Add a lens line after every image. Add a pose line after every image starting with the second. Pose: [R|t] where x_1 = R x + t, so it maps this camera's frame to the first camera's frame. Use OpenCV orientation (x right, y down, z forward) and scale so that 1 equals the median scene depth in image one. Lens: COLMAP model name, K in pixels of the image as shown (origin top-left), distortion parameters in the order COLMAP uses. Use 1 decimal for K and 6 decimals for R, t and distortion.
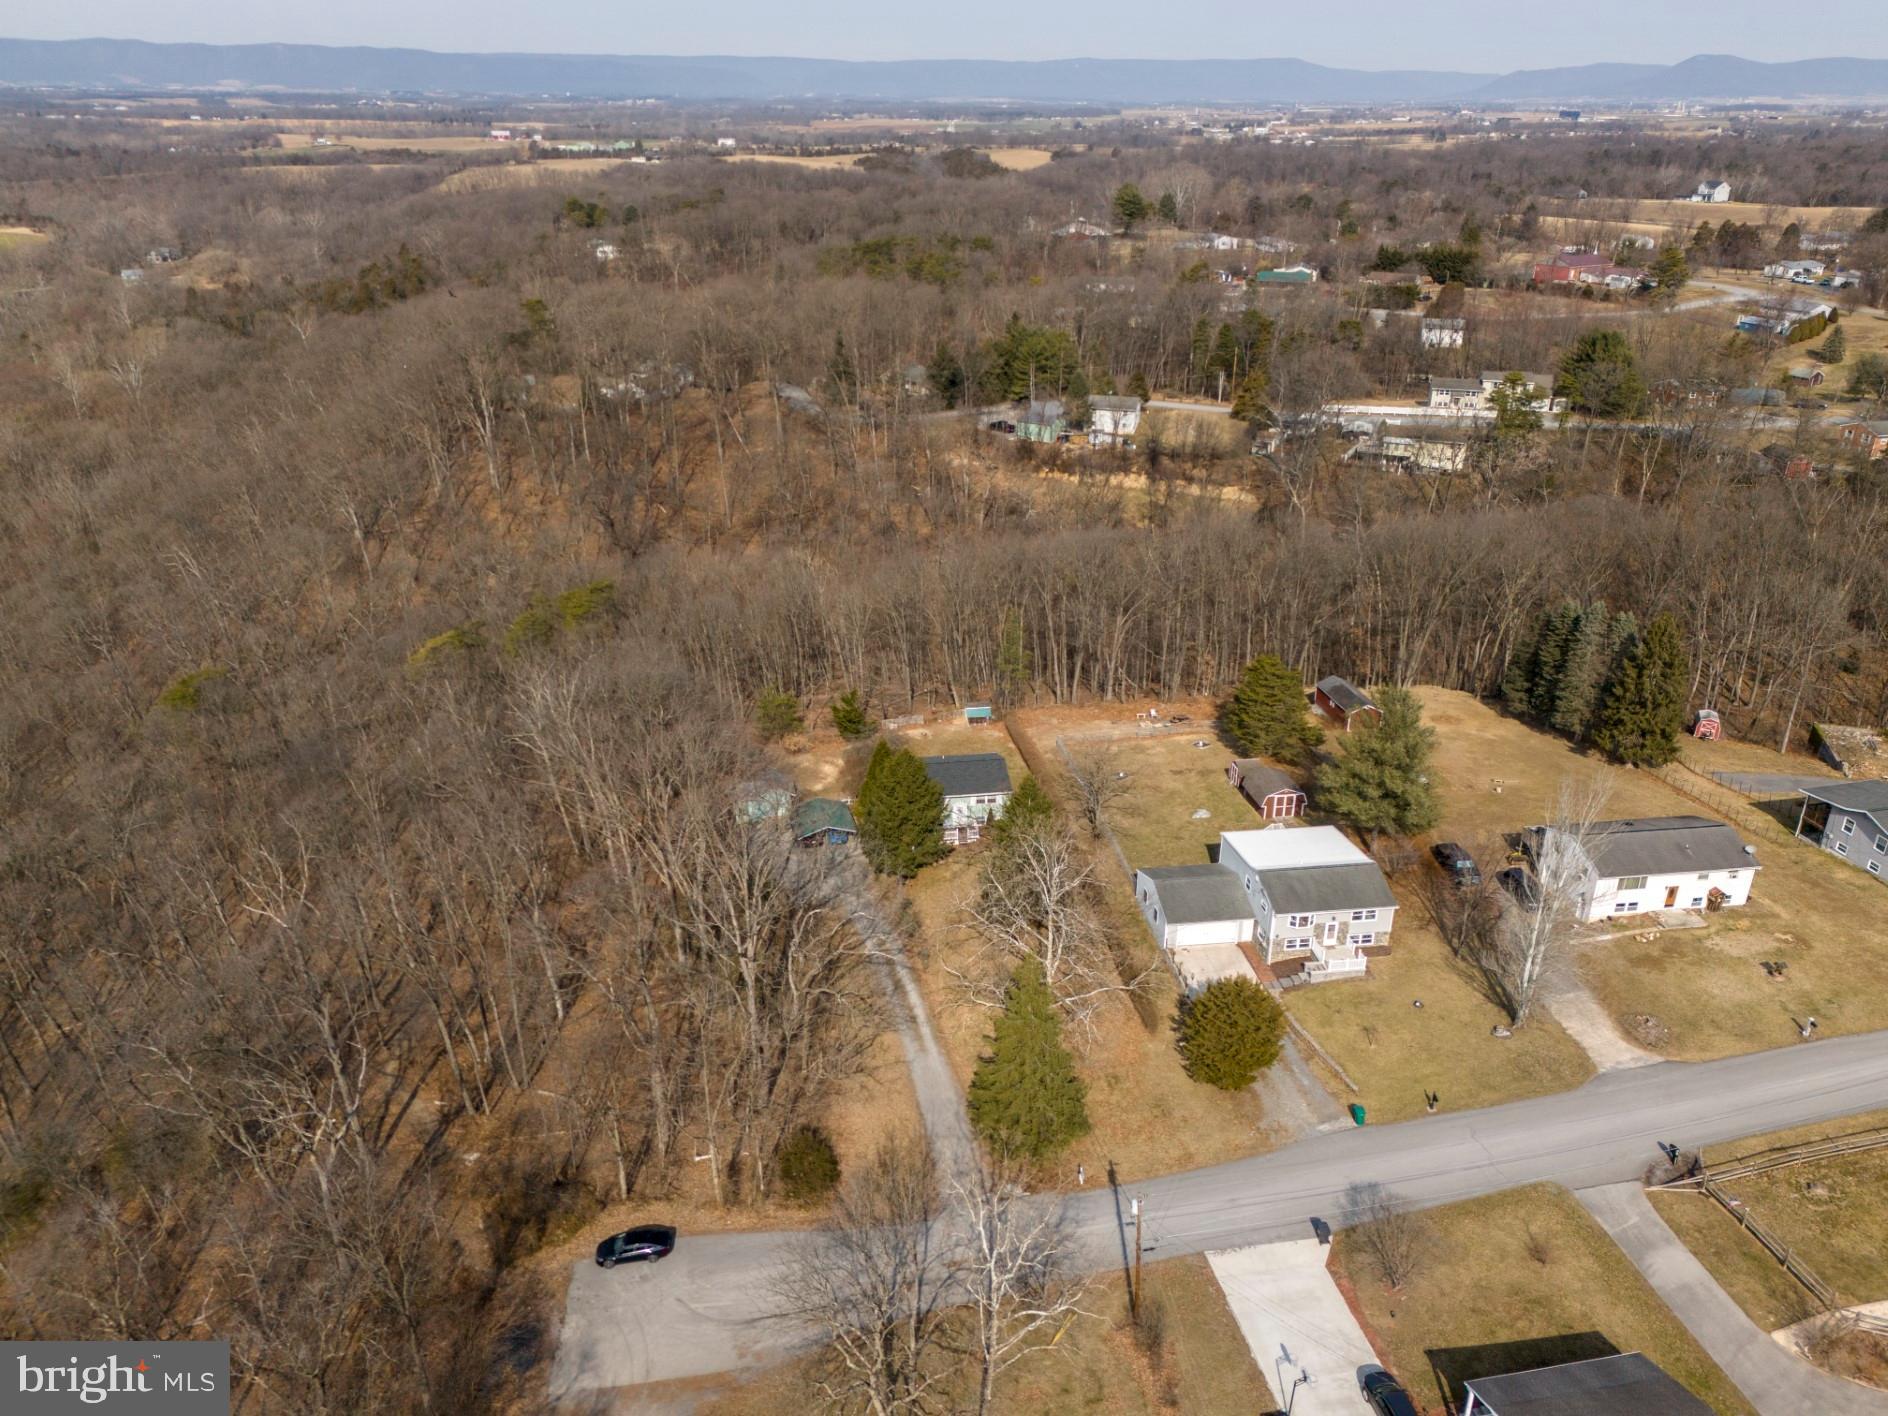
lens RADIAL K [[1363.9, 0, 944.0], [0, 1363.9, 708.0], [0, 0, 1]] dist [0.076041, -0.086042]
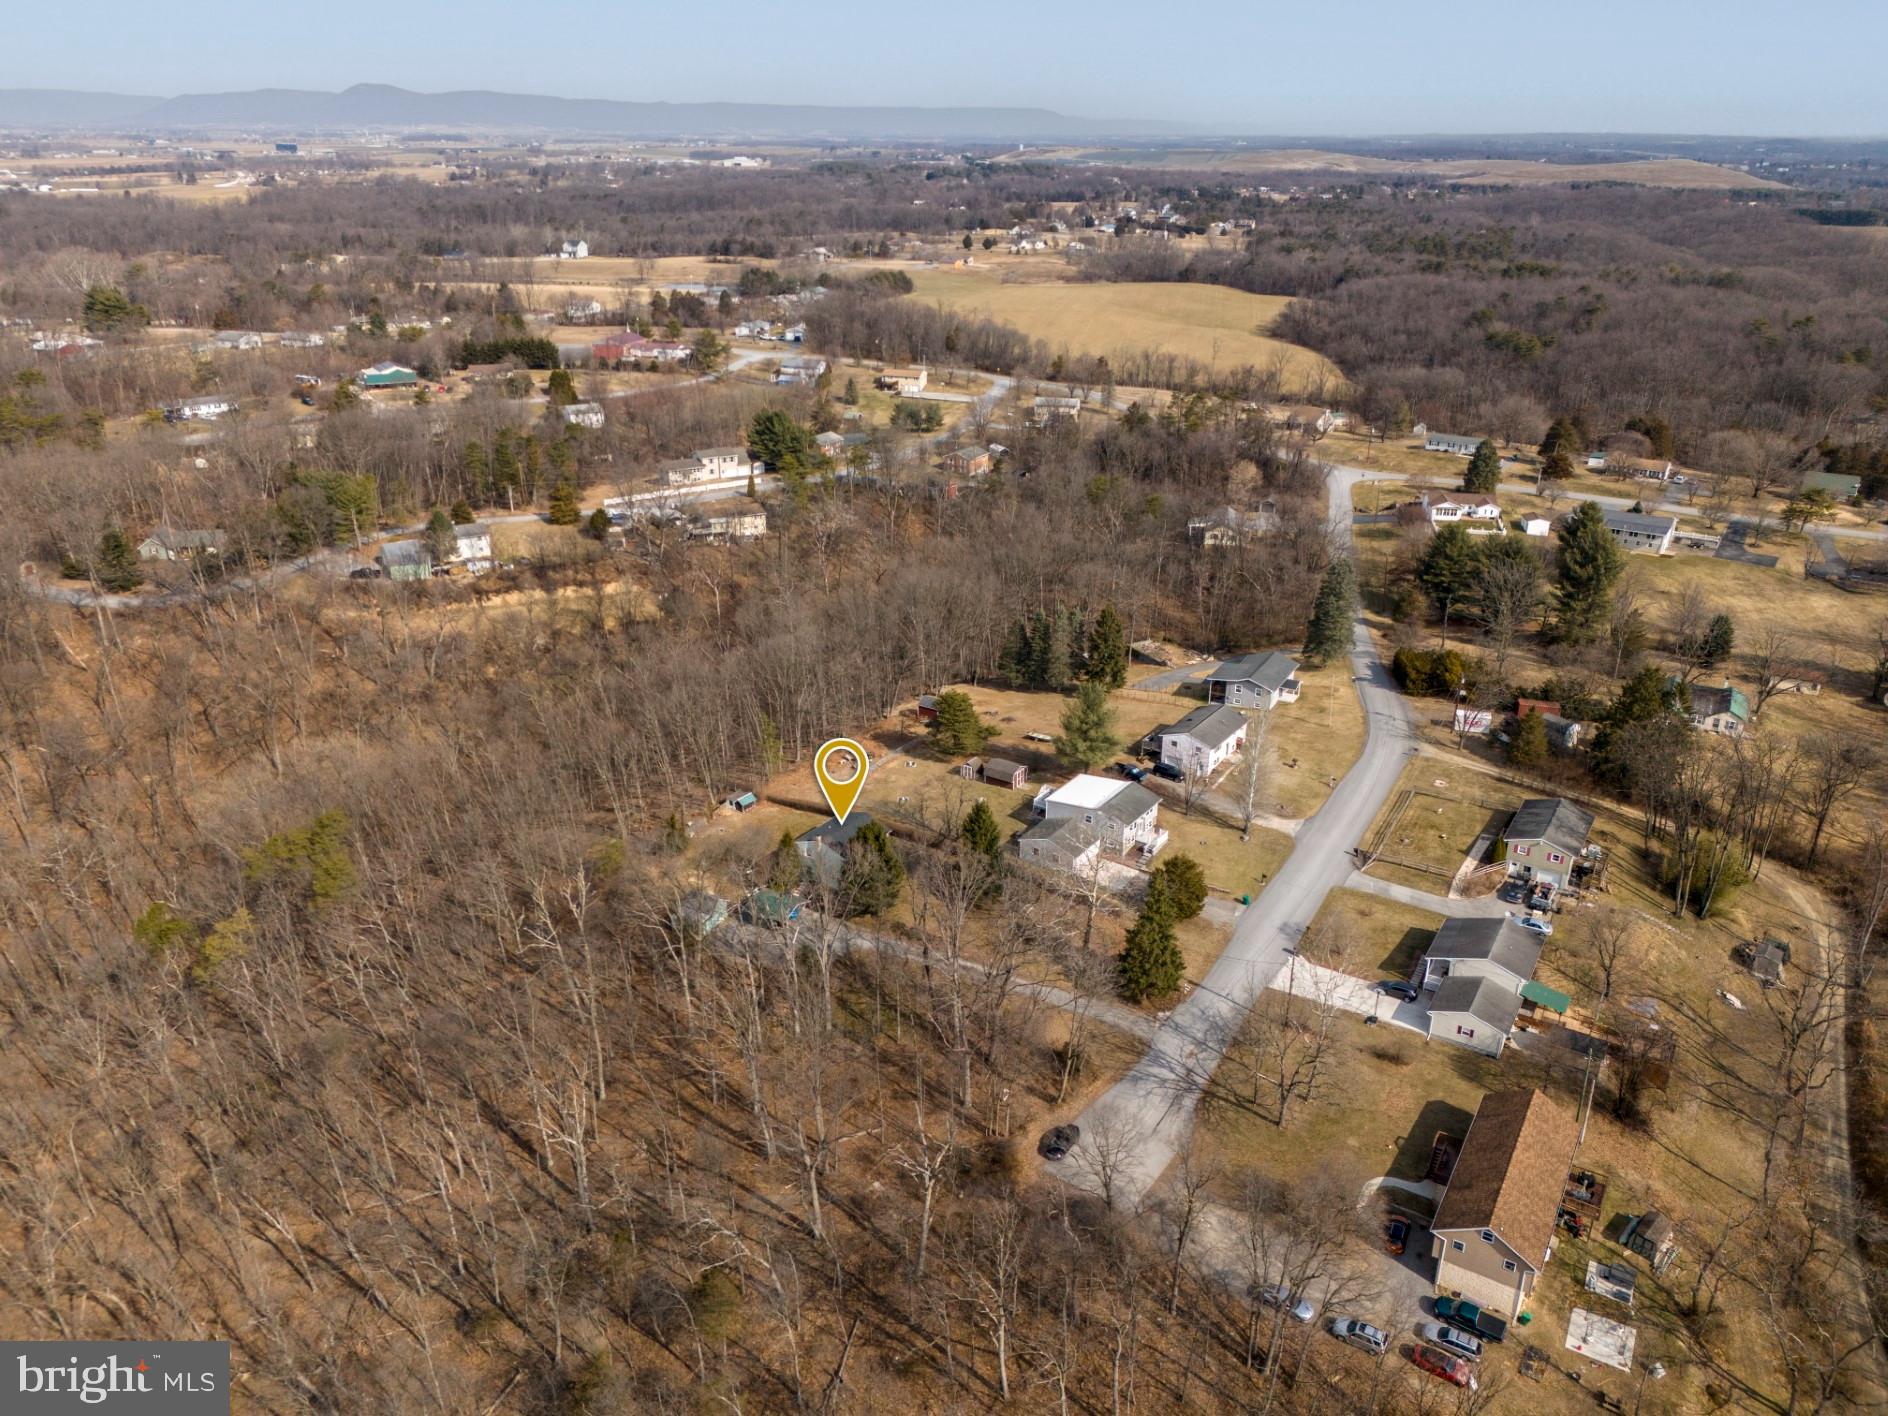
lens RADIAL K [[1363.9, 0, 944.0], [0, 1363.9, 708.0], [0, 0, 1]] dist [0.076041, -0.086042]
pose [[0.669753, -0.285124, 0.685664, -0.702269], [0.293338, 0.949838, 0.108445, -0.163716], [-0.682190, 0.128500, 0.719794, -0.050935]]
